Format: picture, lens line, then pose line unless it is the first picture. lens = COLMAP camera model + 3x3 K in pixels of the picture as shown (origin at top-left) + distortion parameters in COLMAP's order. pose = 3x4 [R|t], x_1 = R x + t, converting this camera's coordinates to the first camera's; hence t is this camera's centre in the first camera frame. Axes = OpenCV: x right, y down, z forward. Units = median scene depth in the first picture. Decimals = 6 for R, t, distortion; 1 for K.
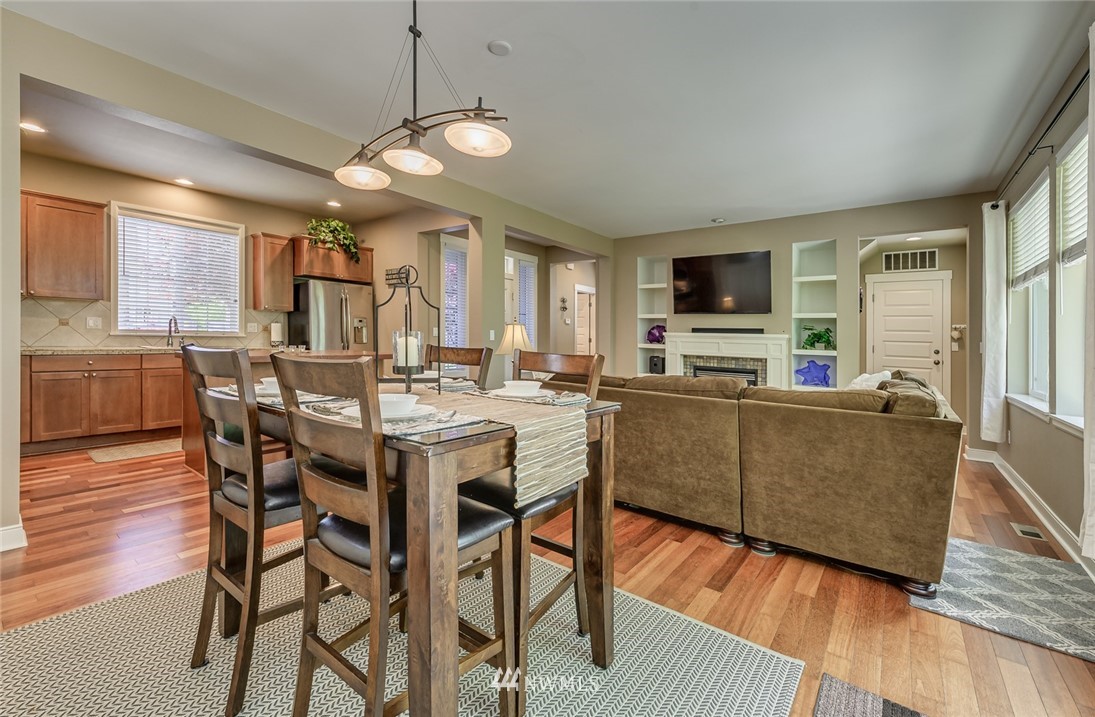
lens RADIAL K [[454.2, 0, 555.9], [0, 454.2, 355.4], [0, 0, 1]] dist [-0.002516, -0.000070]
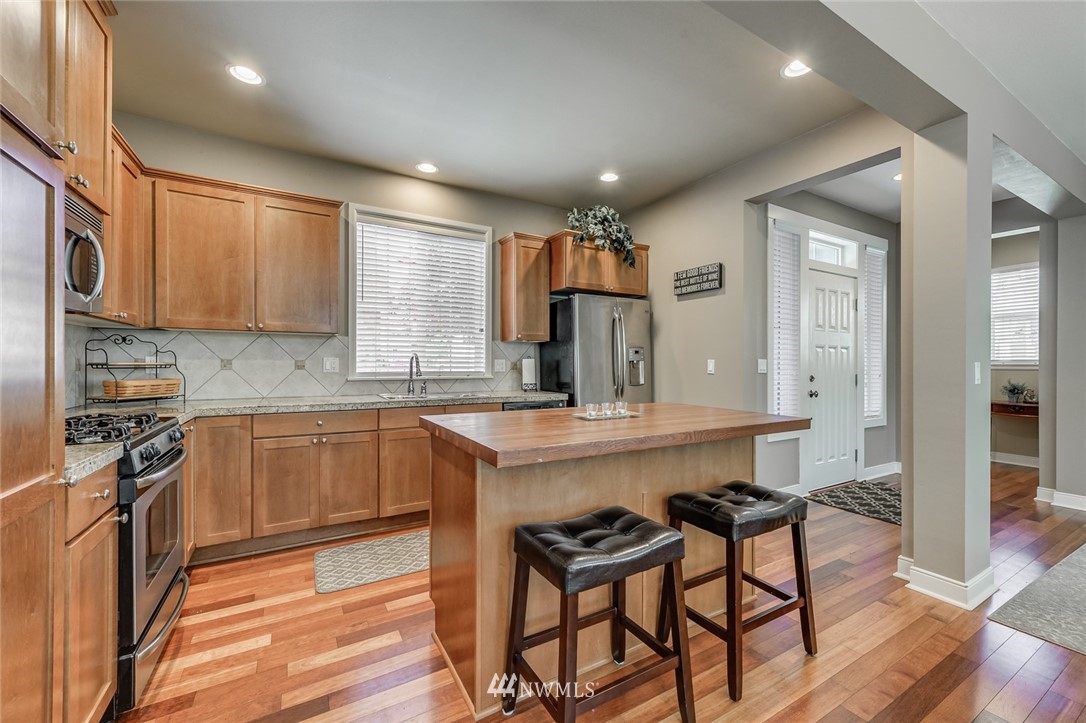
lens RADIAL K [[422.2, 0, 540.5], [0, 422.2, 373.4], [0, 0, 1]] dist [-0.001276, -0.000068]
pose [[0.921450, -0.013712, -0.388255, -0.352861], [0.004373, 0.999680, -0.024926, -0.032178], [0.388473, 0.021270, 0.921215, 0.405735]]
